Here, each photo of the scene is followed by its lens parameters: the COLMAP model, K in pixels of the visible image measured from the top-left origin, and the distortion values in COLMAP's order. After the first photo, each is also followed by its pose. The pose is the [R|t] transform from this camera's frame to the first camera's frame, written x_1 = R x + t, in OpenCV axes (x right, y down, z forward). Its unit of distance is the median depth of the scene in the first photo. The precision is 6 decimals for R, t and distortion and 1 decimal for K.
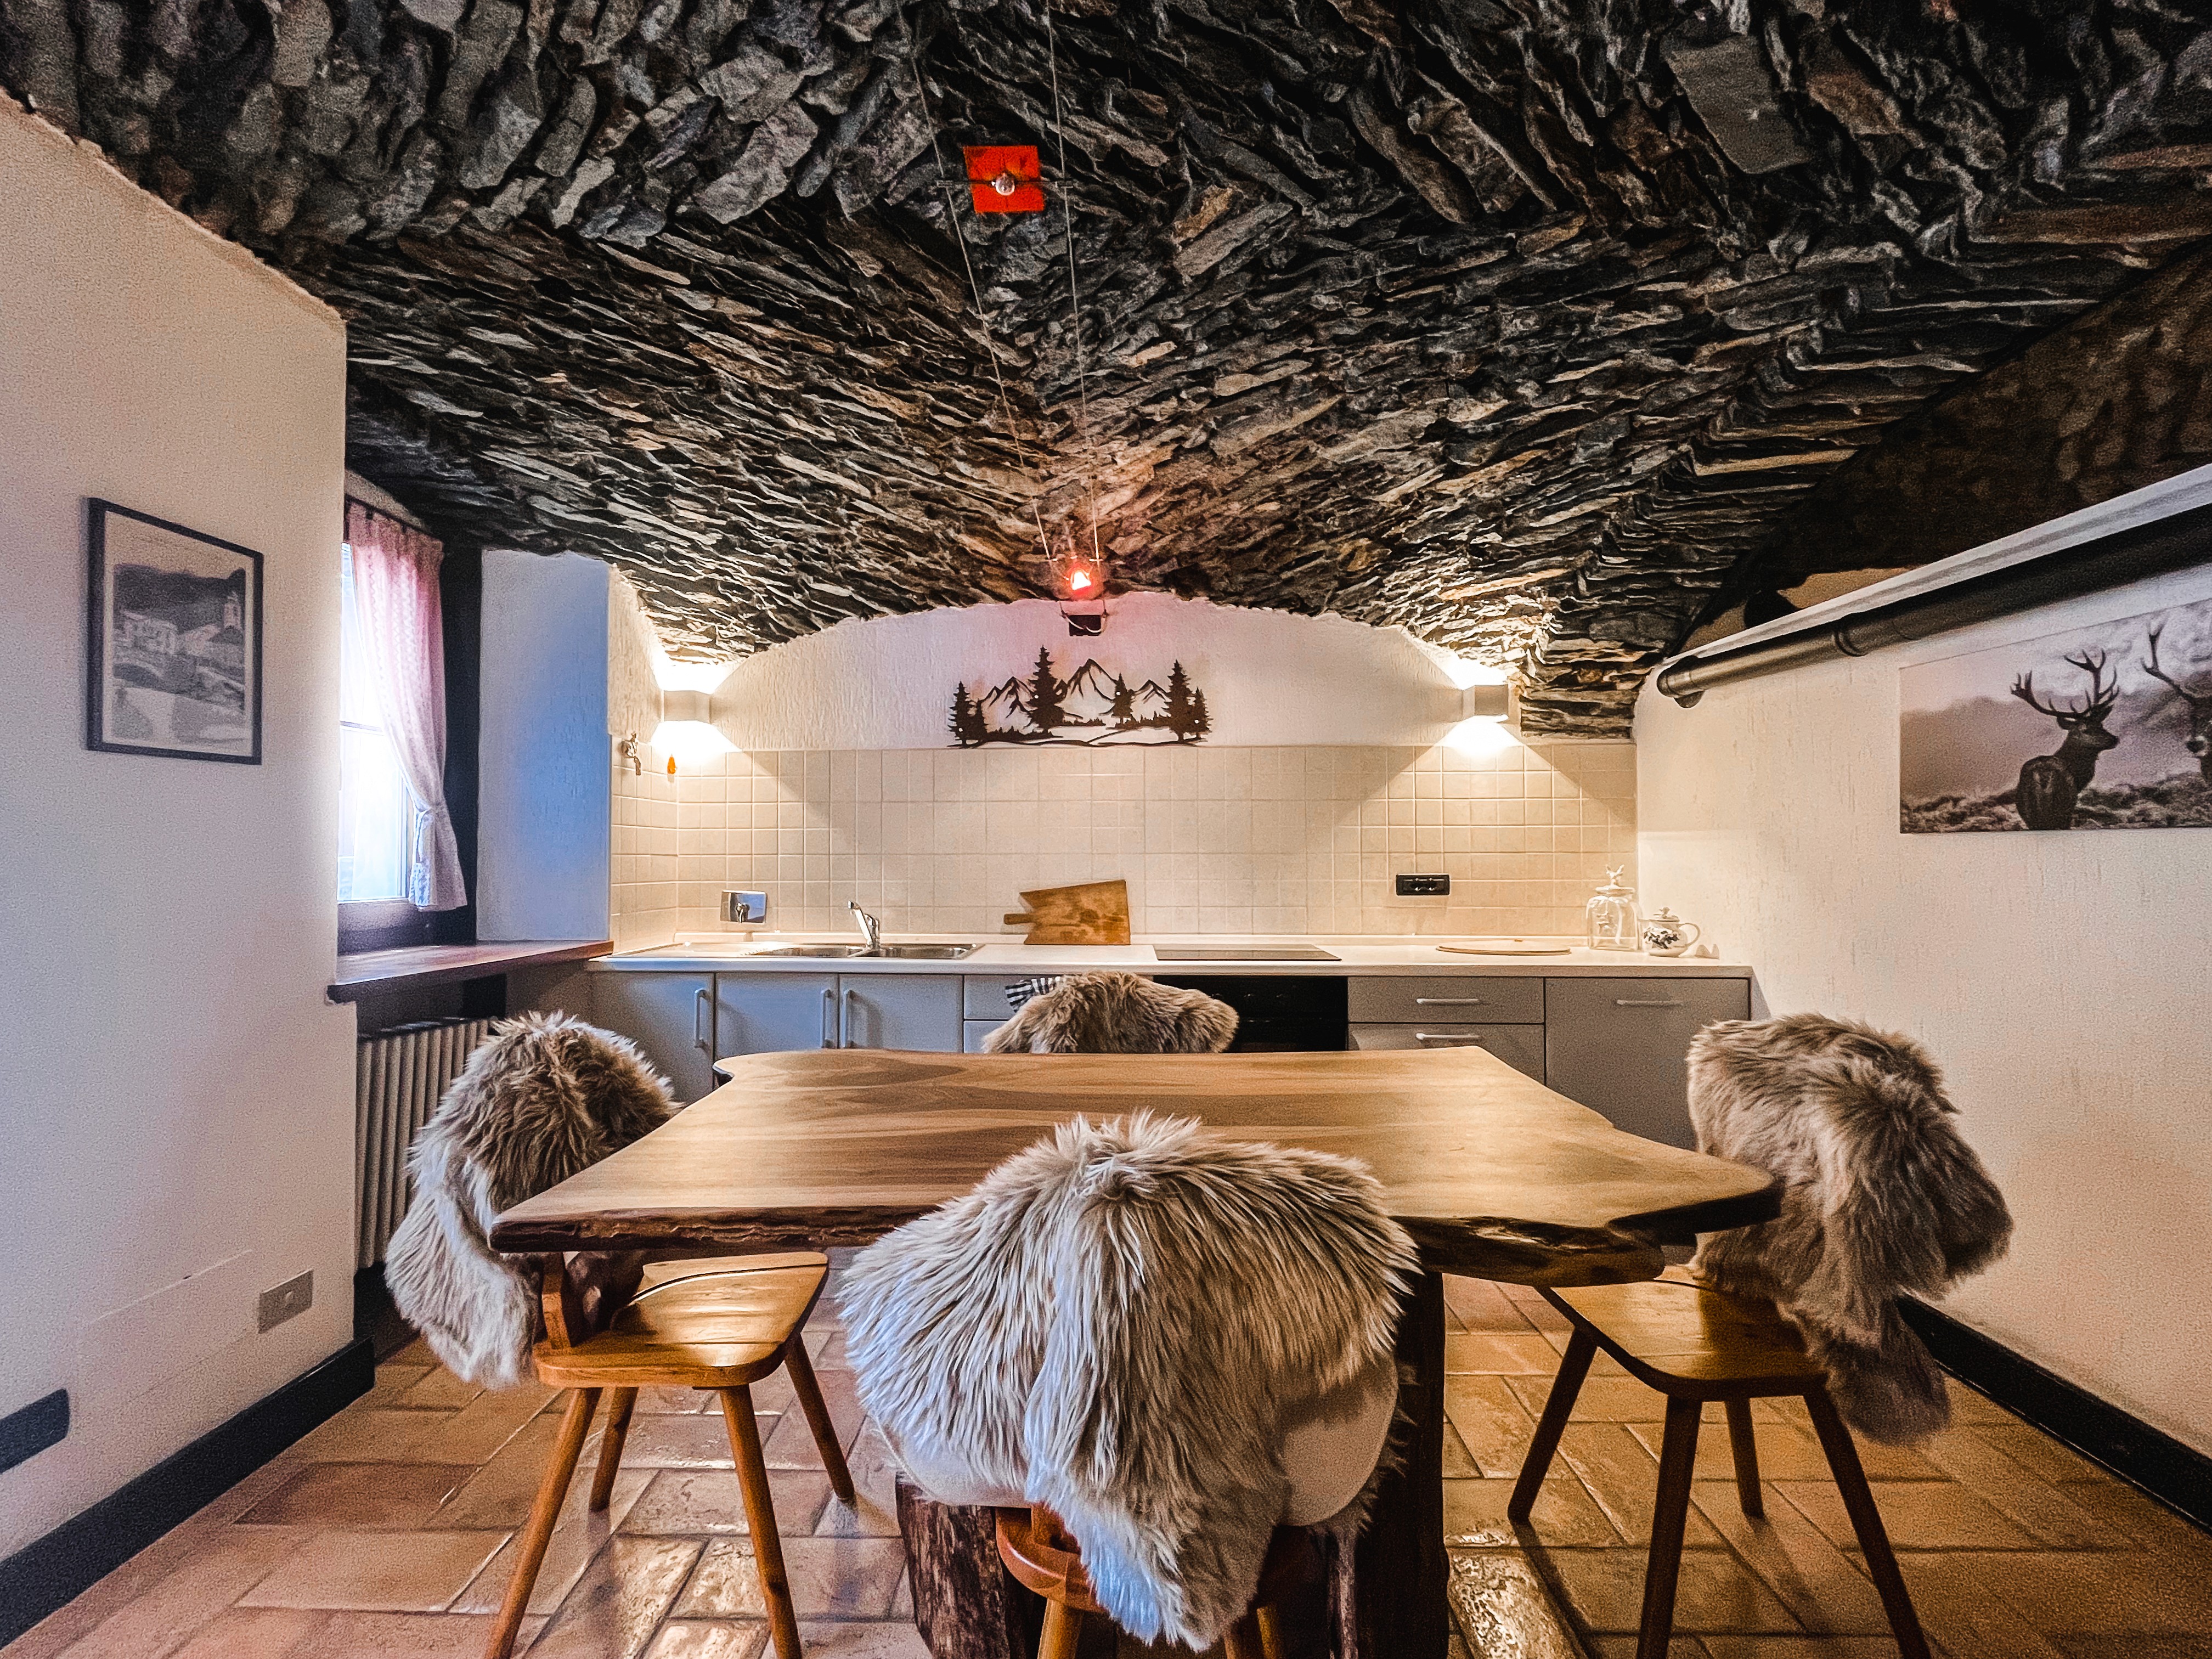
lens RADIAL K [[887.6, 0, 1098.3], [0, 887.6, 836.5], [0, 0, 1]] dist [0.002437, 0.000172]
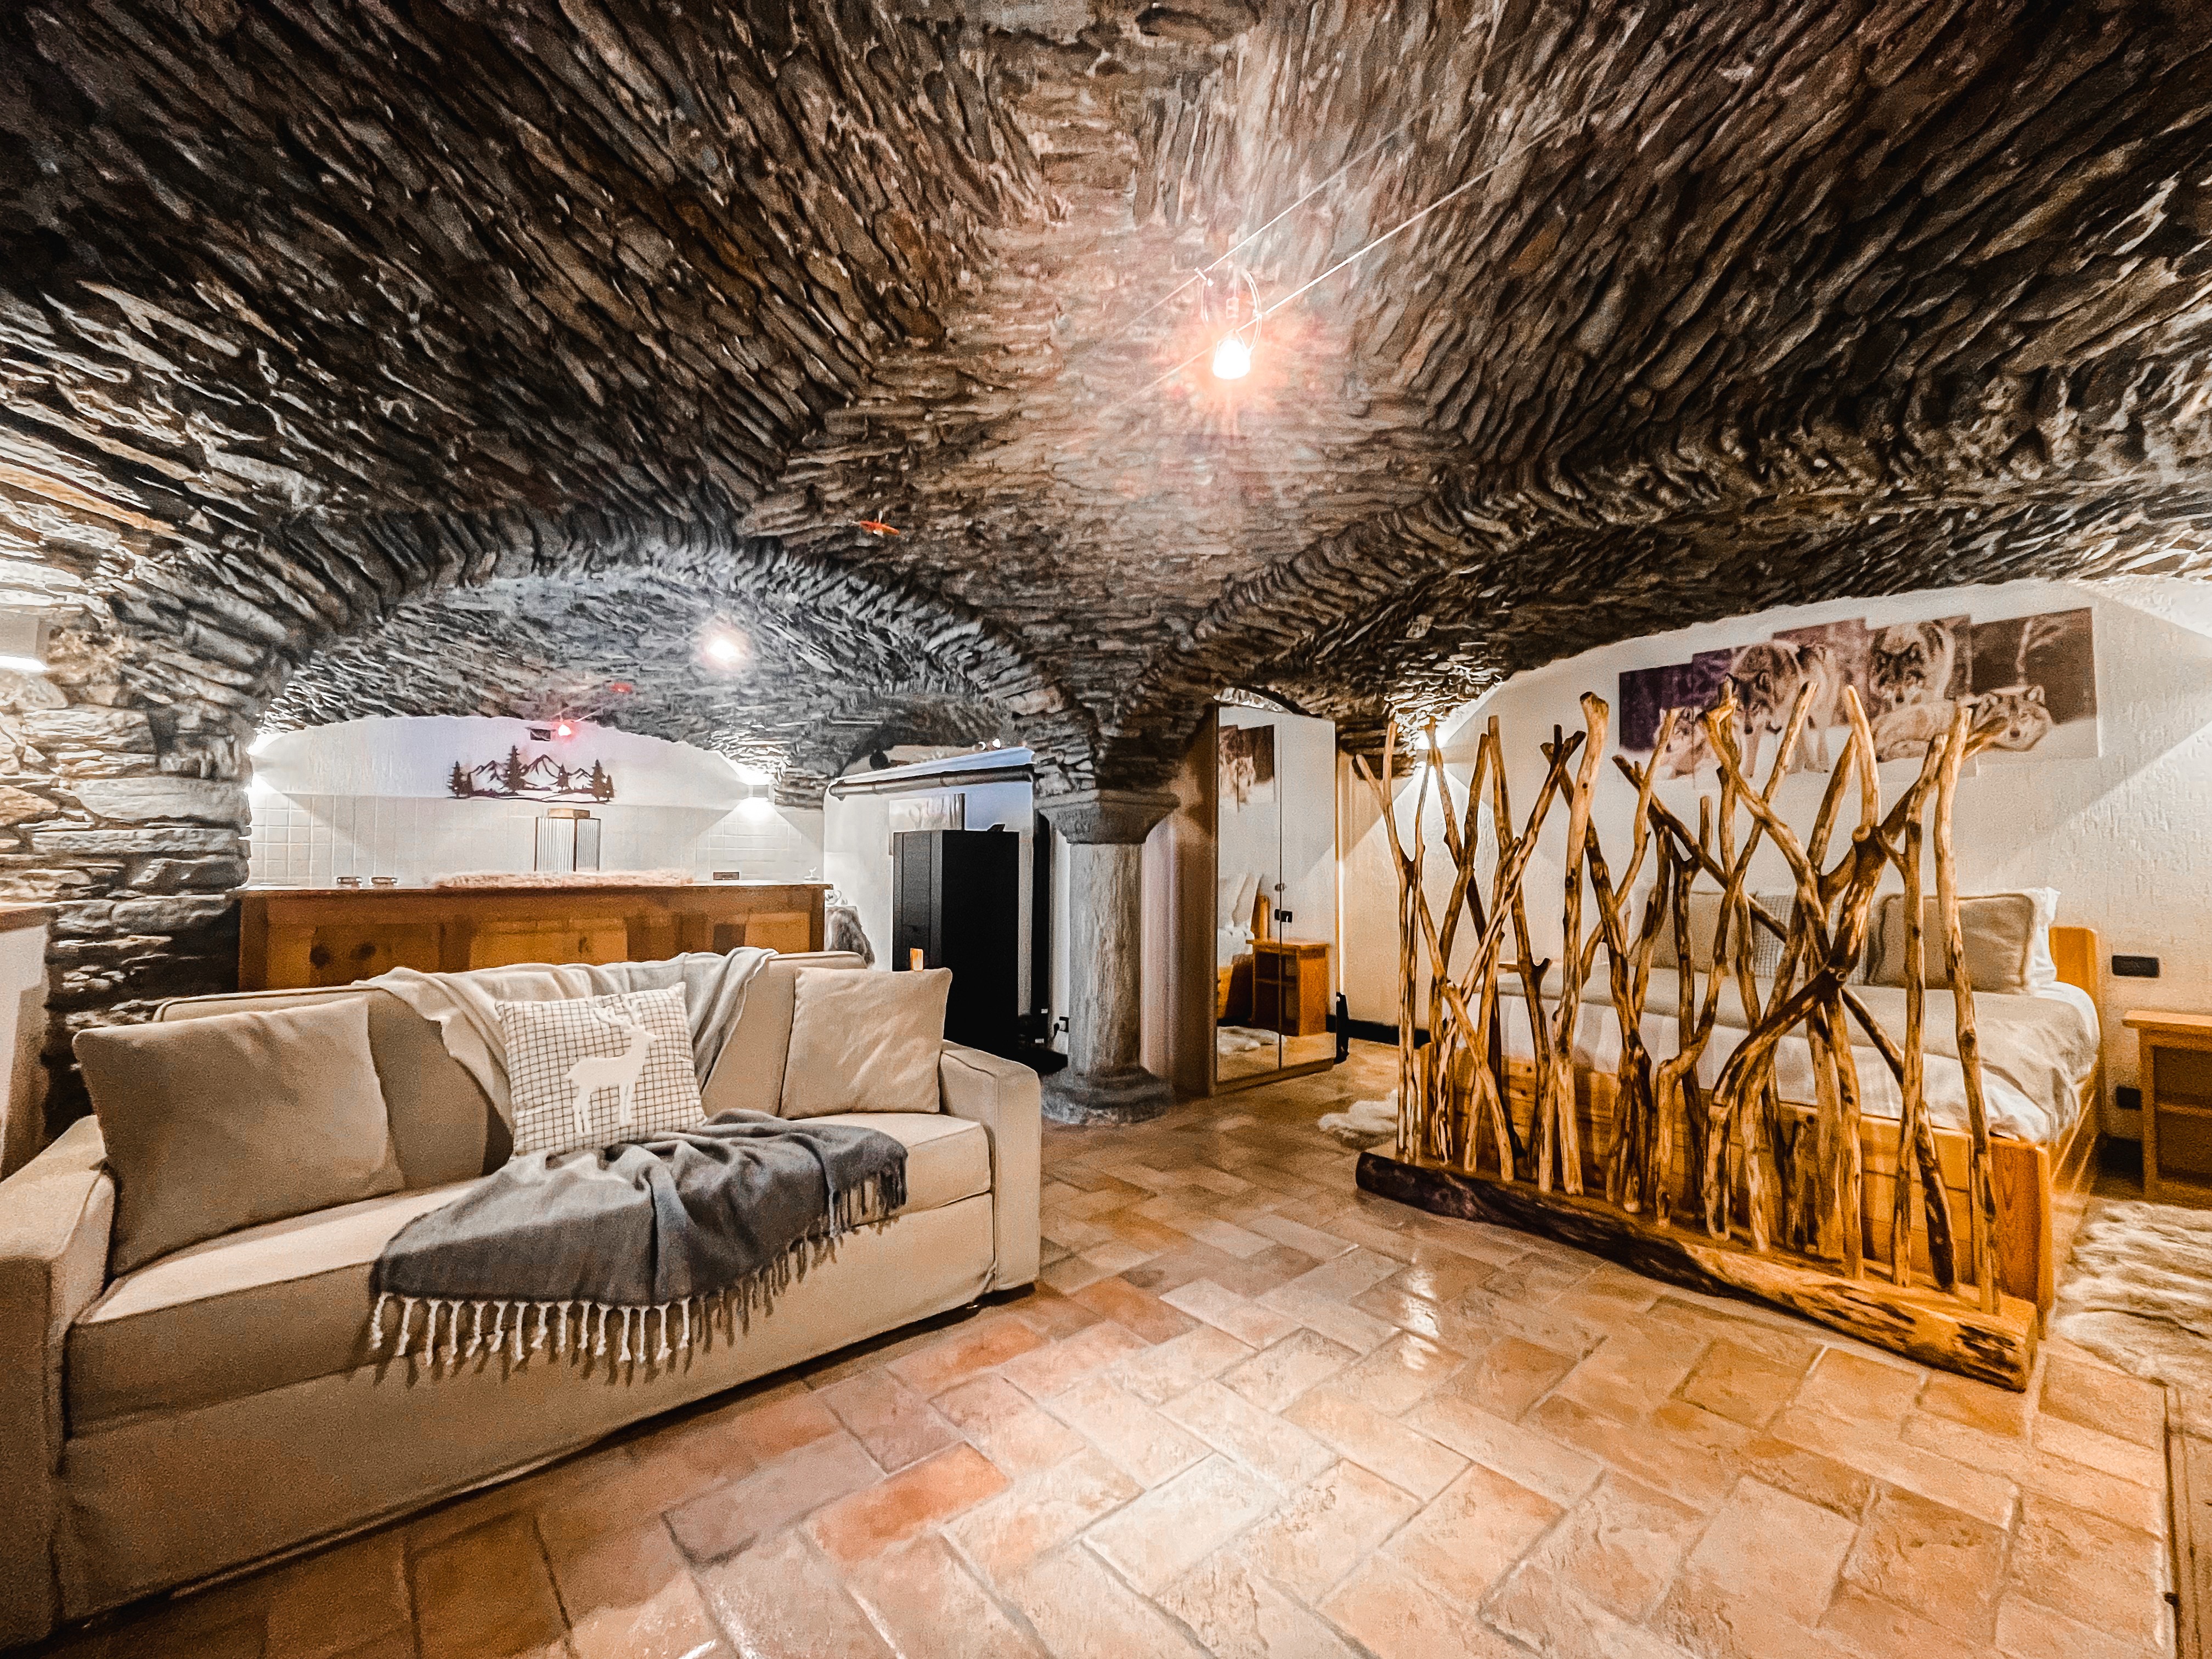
lens RADIAL K [[887.6, 0, 1099.5], [0, 887.6, 840.3], [0, 0, 1]] dist [0.002437, 0.000172]
pose [[0.734960, 0.023807, 0.677693, -0.404596], [-0.016600, 0.999716, -0.017118, -0.010119], [-0.677908, 0.001331, 0.735146, -1.122058]]
